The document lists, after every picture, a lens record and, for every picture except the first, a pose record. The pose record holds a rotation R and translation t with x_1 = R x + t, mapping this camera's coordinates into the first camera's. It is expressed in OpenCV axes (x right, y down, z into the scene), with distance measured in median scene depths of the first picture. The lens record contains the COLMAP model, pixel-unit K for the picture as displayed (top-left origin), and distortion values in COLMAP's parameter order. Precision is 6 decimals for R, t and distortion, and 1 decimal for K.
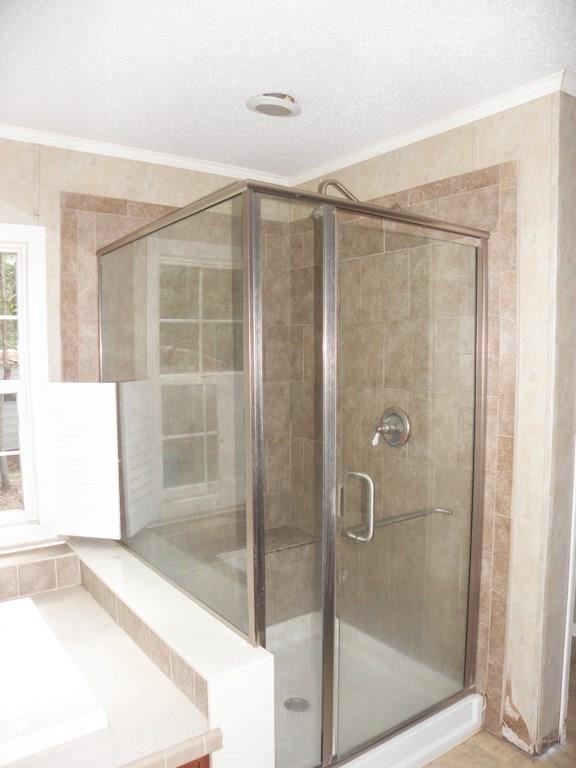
lens RADIAL K [[595.0, 0, 288.6], [0, 595.0, 398.4], [0, 0, 1]] dist [-0.152578, 0.107797]
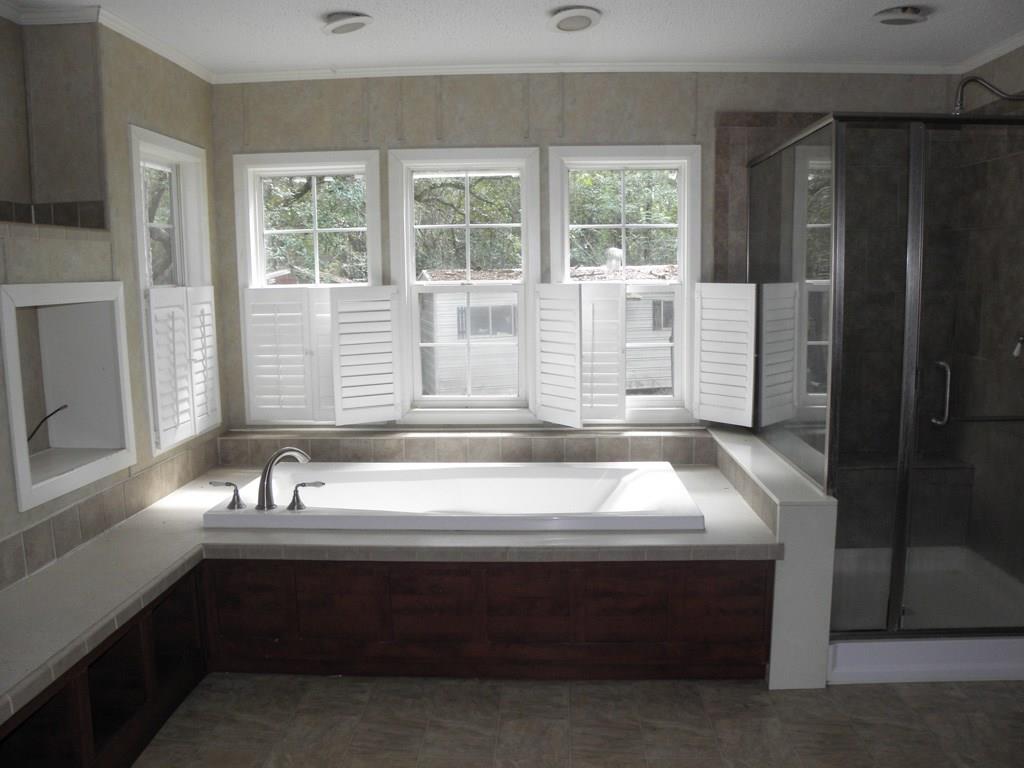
lens RADIAL K [[793.4, 0, 523.0], [0, 793.4, 387.6], [0, 0, 1]] dist [-0.152578, 0.107797]
pose [[0.788661, 0.086115, -0.608768, 0.260714], [-0.043443, 0.995473, 0.084537, 0.060015], [0.613292, -0.040224, 0.788832, -0.421192]]
